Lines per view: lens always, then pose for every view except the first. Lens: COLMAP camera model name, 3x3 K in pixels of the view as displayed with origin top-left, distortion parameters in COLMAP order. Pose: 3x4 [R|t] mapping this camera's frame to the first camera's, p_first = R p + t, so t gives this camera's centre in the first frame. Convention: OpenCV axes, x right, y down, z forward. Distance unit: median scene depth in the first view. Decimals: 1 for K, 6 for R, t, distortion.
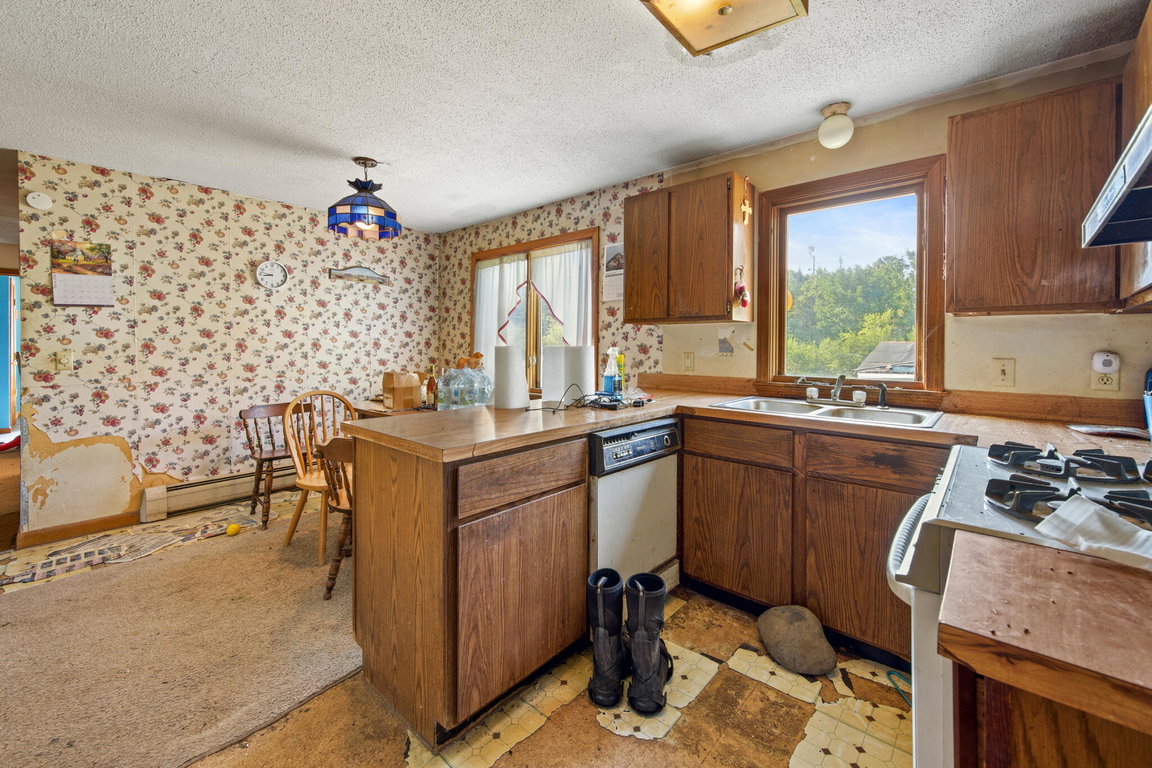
lens RADIAL K [[459.4, 0, 573.0], [0, 459.4, 353.3], [0, 0, 1]] dist [-0.001829, 0.001188]
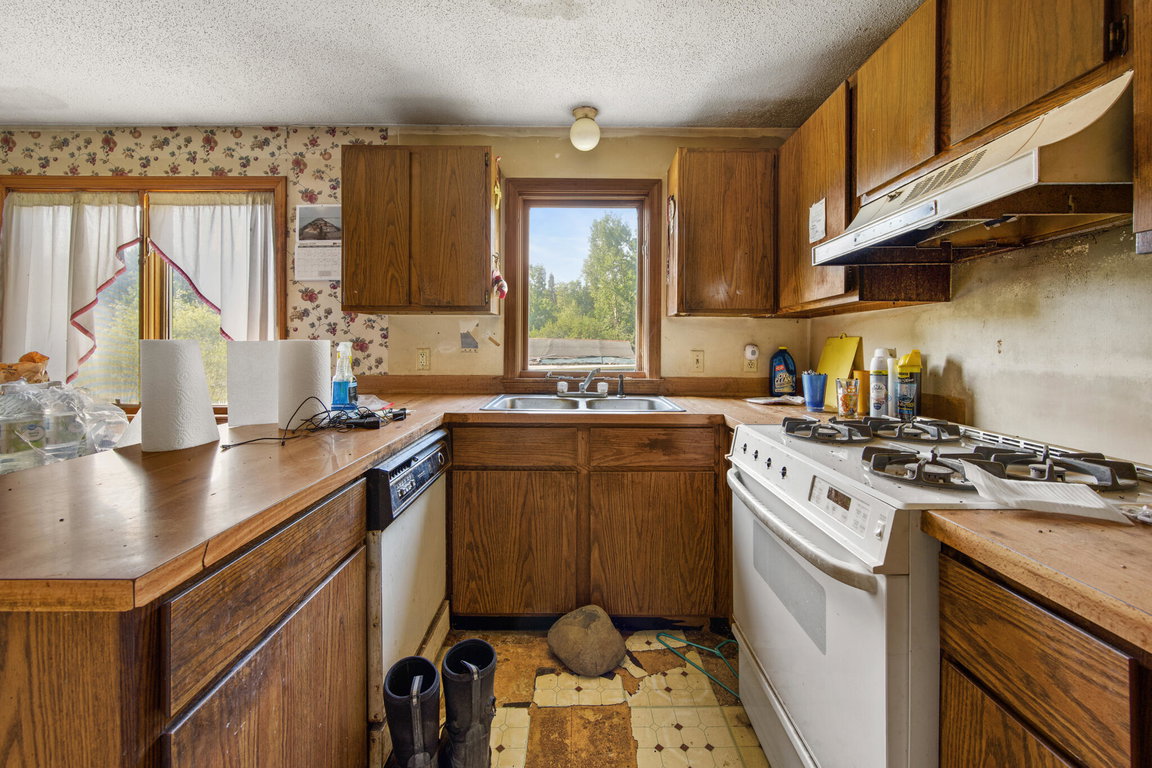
lens RADIAL K [[459.4, 0, 559.6], [0, 459.4, 351.1], [0, 0, 1]] dist [-0.001829, 0.001188]
pose [[0.745201, -0.013508, 0.666703, -0.174976], [0.012156, 0.999904, 0.006672, 0.000146], [-0.666729, 0.003133, 0.745294, 0.270885]]
